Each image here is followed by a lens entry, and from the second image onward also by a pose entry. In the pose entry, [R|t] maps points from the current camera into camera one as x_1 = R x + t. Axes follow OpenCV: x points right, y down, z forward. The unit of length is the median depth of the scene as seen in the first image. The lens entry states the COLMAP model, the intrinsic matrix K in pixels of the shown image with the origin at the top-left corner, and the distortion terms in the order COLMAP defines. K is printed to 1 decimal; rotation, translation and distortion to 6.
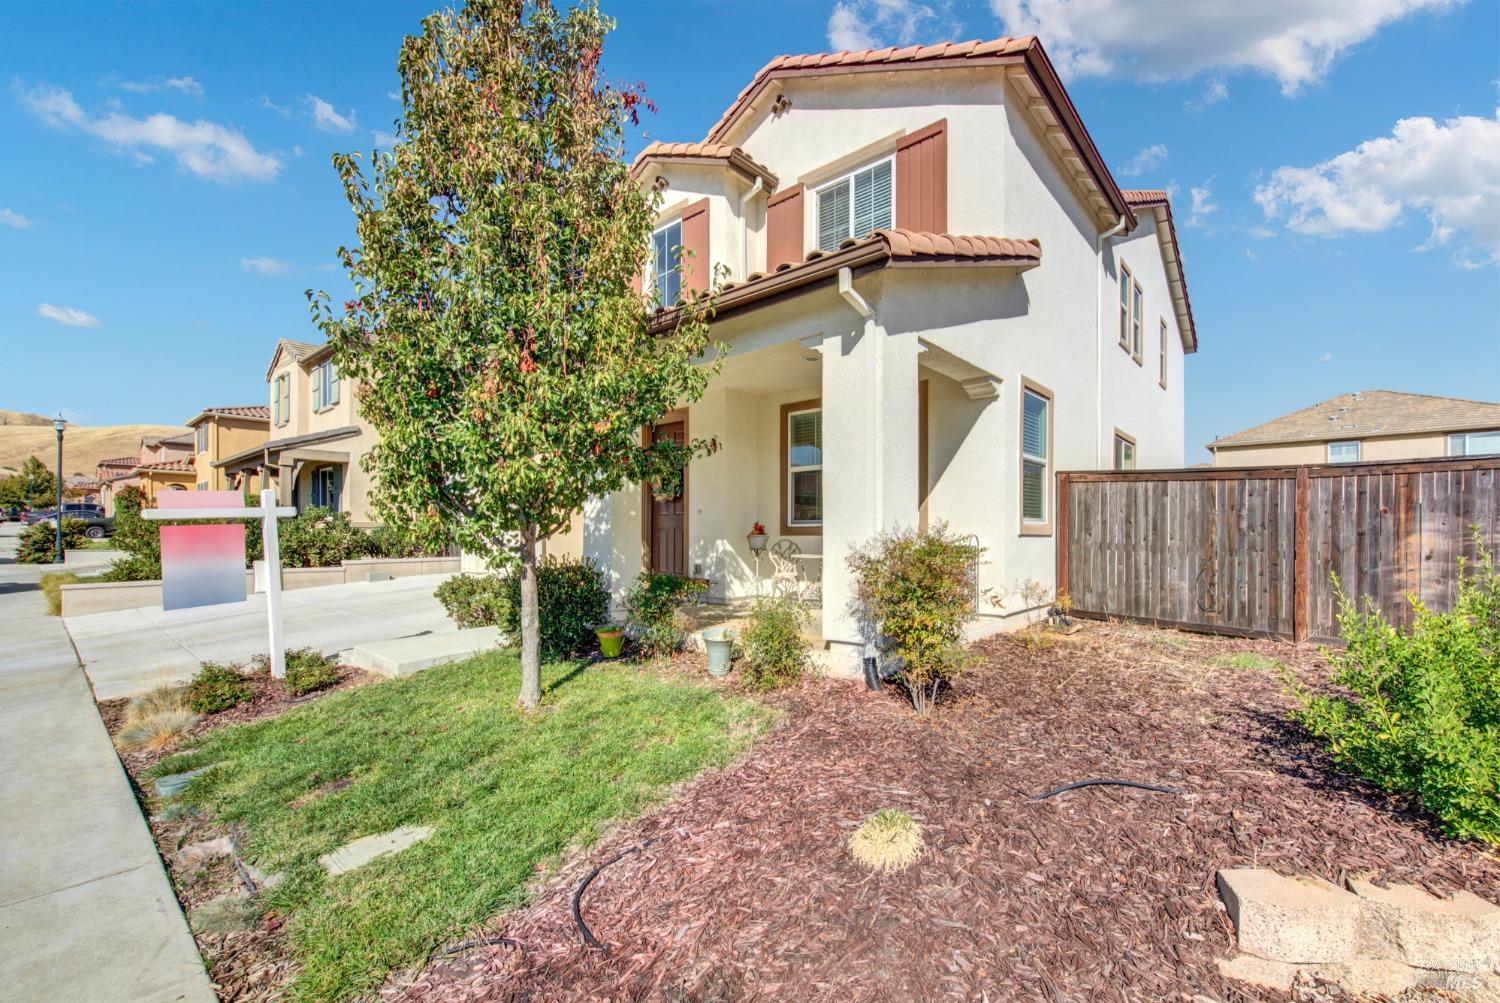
lens RADIAL K [[623.4, 0, 799.9], [0, 623.4, 531.5], [0, 0, 1]] dist [0.000625, -0.000040]
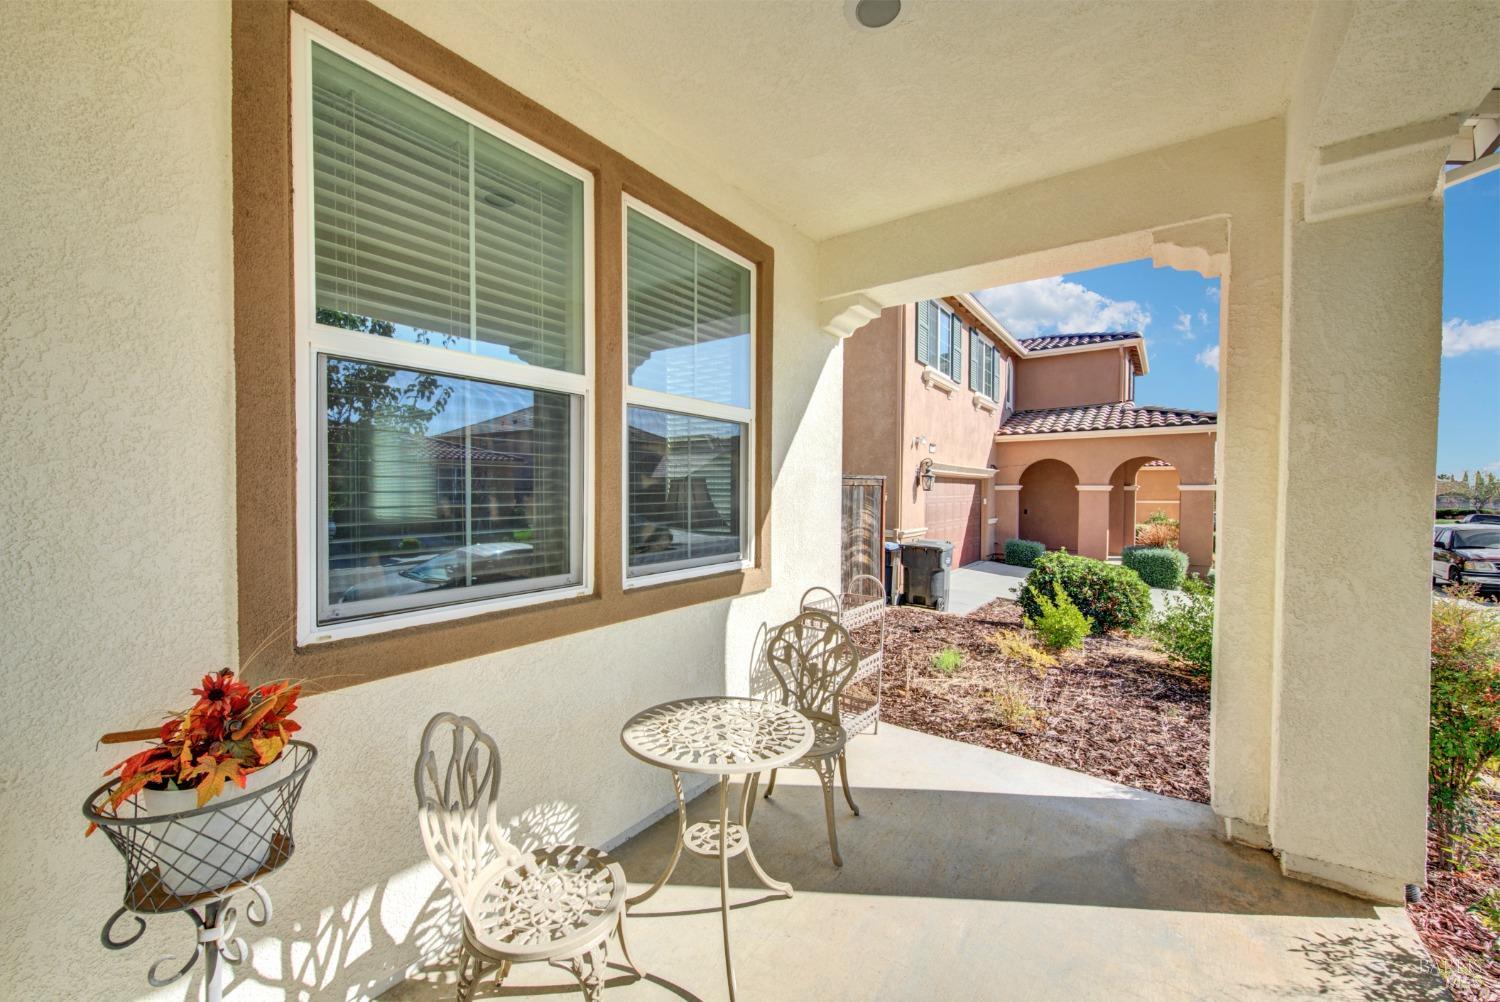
lens RADIAL K [[603.2, 0, 765.2], [0, 603.2, 515.5], [0, 0, 1]] dist [-0.000159, -0.000520]
pose [[-0.089843, -0.036826, 0.995275, -0.196091], [-0.004286, 0.999321, 0.036589, -0.050814], [-0.995947, -0.000978, -0.089940, 0.840390]]
